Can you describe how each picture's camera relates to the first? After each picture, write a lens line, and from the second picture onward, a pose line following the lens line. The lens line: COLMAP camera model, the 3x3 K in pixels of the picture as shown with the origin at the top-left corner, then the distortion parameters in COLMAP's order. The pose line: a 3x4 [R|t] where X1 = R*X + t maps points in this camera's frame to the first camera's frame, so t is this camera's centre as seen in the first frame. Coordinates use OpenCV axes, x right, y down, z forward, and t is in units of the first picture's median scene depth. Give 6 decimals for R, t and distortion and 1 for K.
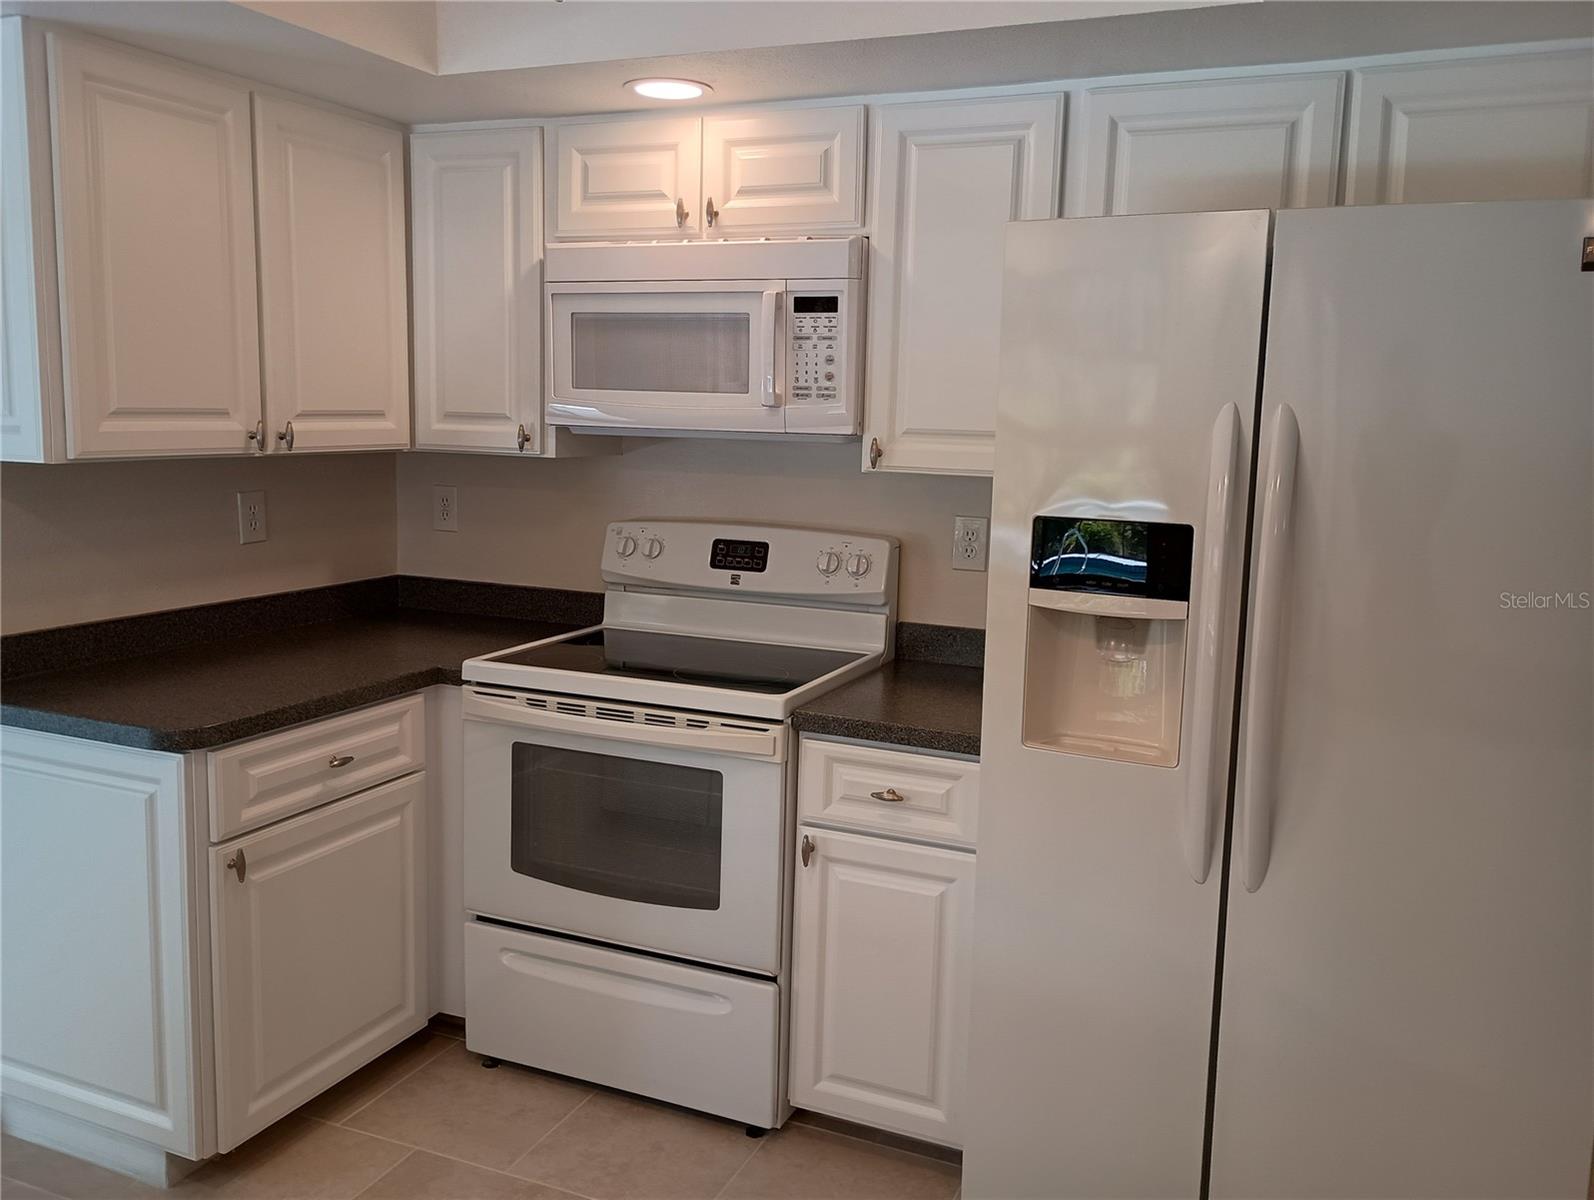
lens RADIAL K [[1333.2, 0, 788.7], [0, 1333.2, 586.0], [0, 0, 1]] dist [0.062508, -0.095352]
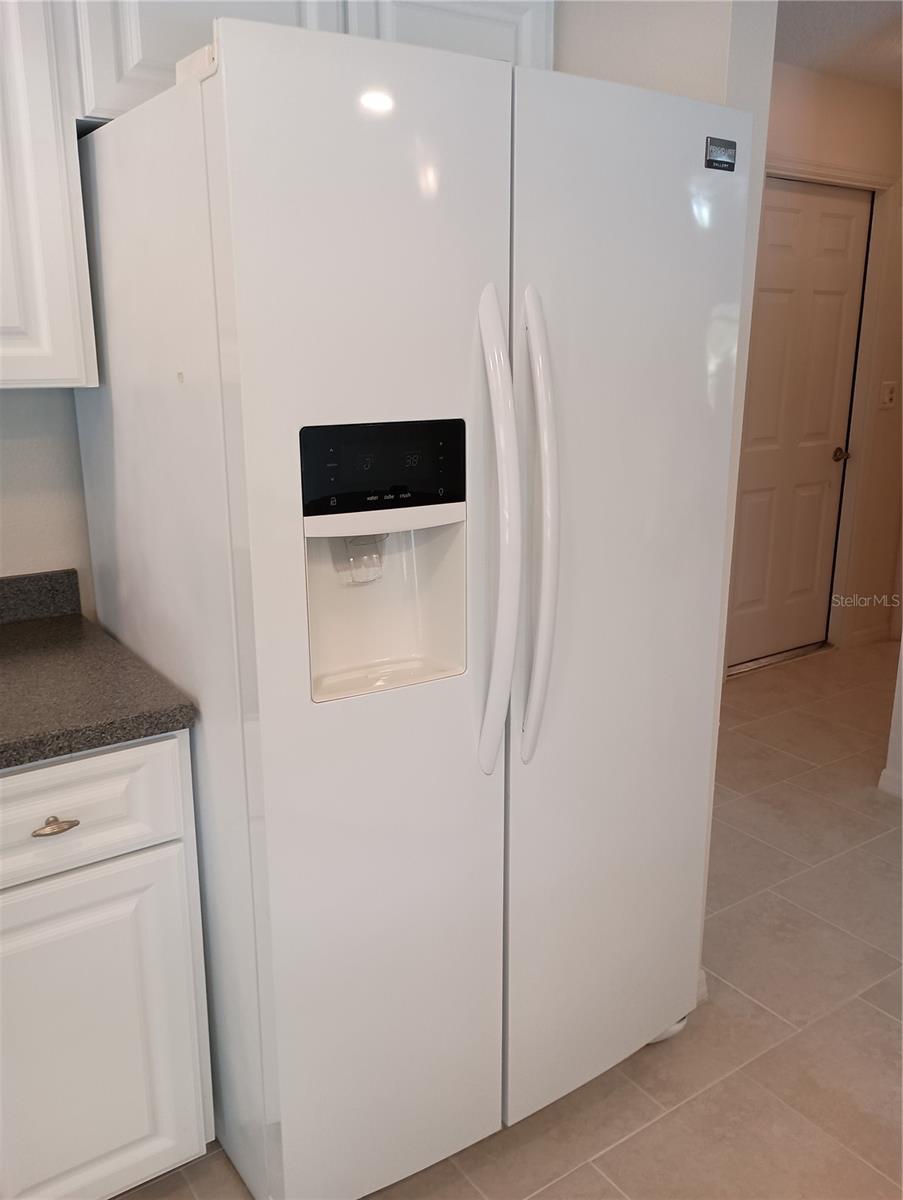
lens RADIAL K [[1003.7, 0, 455.1], [0, 1003.7, 597.2], [0, 0, 1]] dist [0.062508, -0.095352]
pose [[0.512609, -0.244063, 0.823204, -0.220693], [0.129748, 0.969759, 0.206720, -0.050400], [-0.848762, 0.000843, 0.528774, 0.451904]]
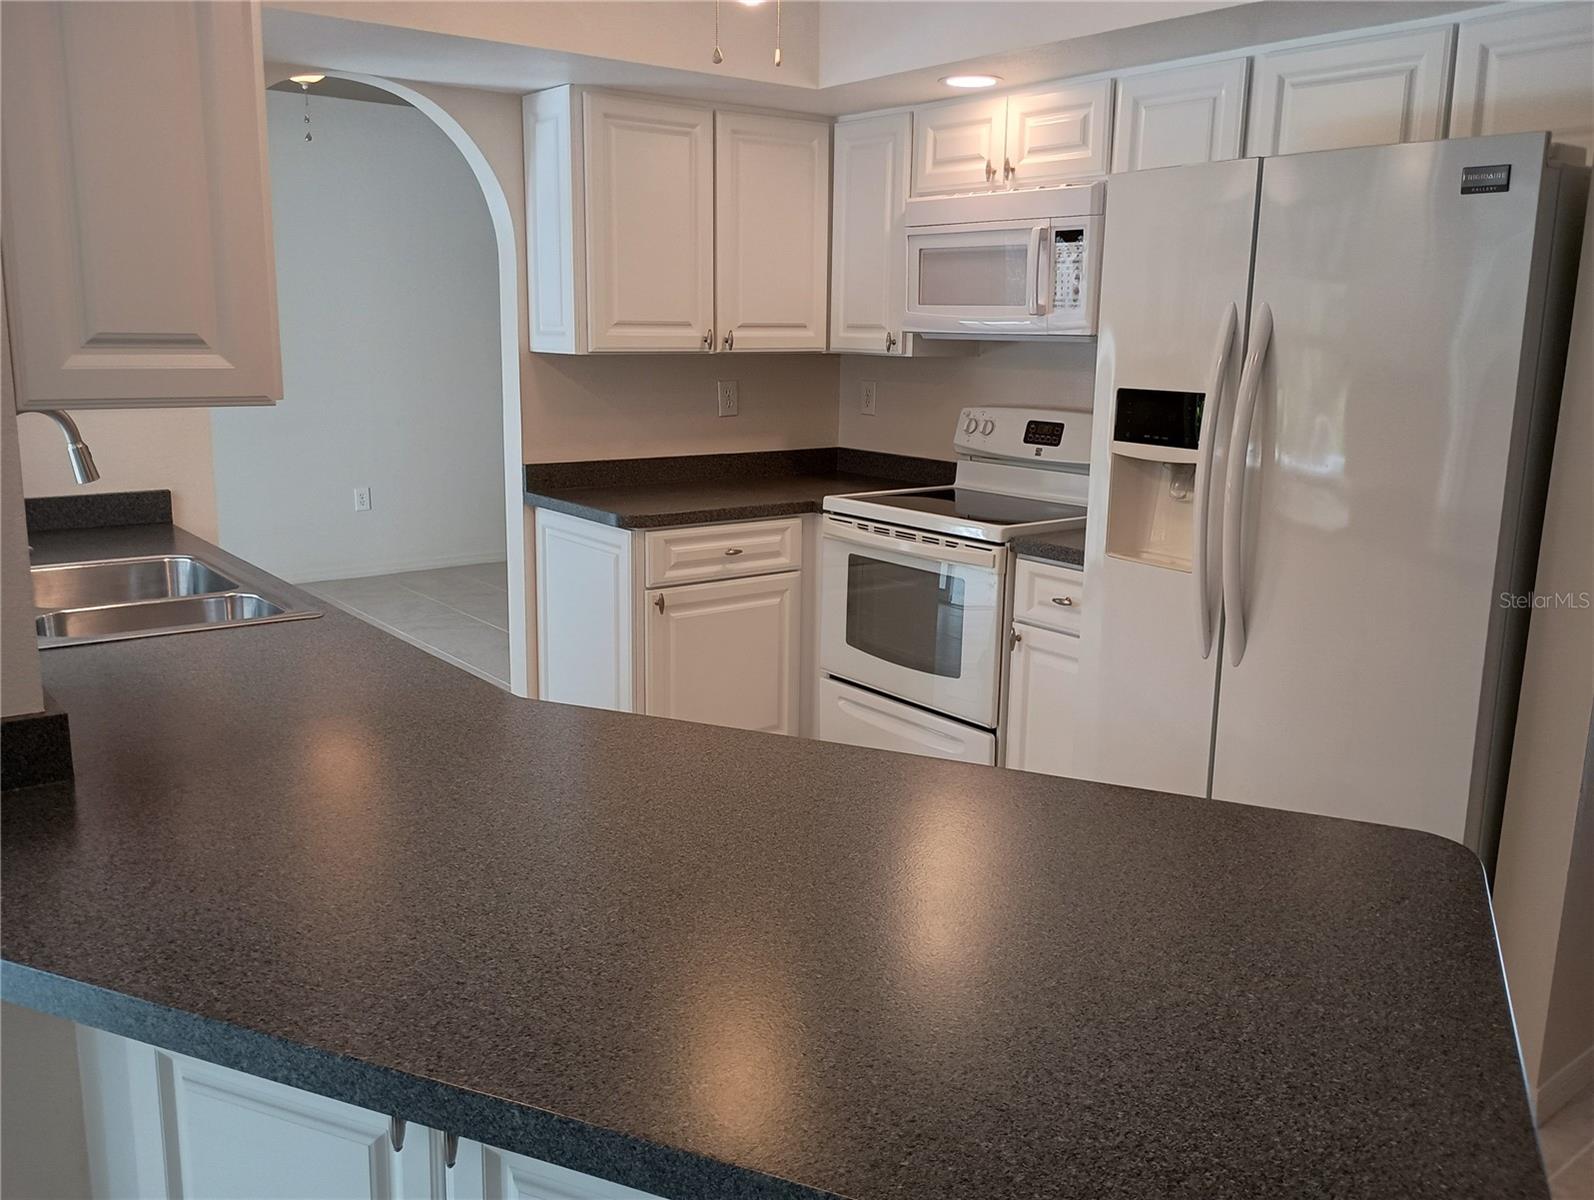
lens RADIAL K [[1333.2, 0, 788.7], [0, 1333.2, 586.0], [0, 0, 1]] dist [0.062508, -0.095352]
pose [[0.874994, 0.083650, -0.476852, 0.427048], [-0.059371, 0.996066, 0.065790, 0.061047], [0.480479, -0.029255, 0.876518, -0.293650]]
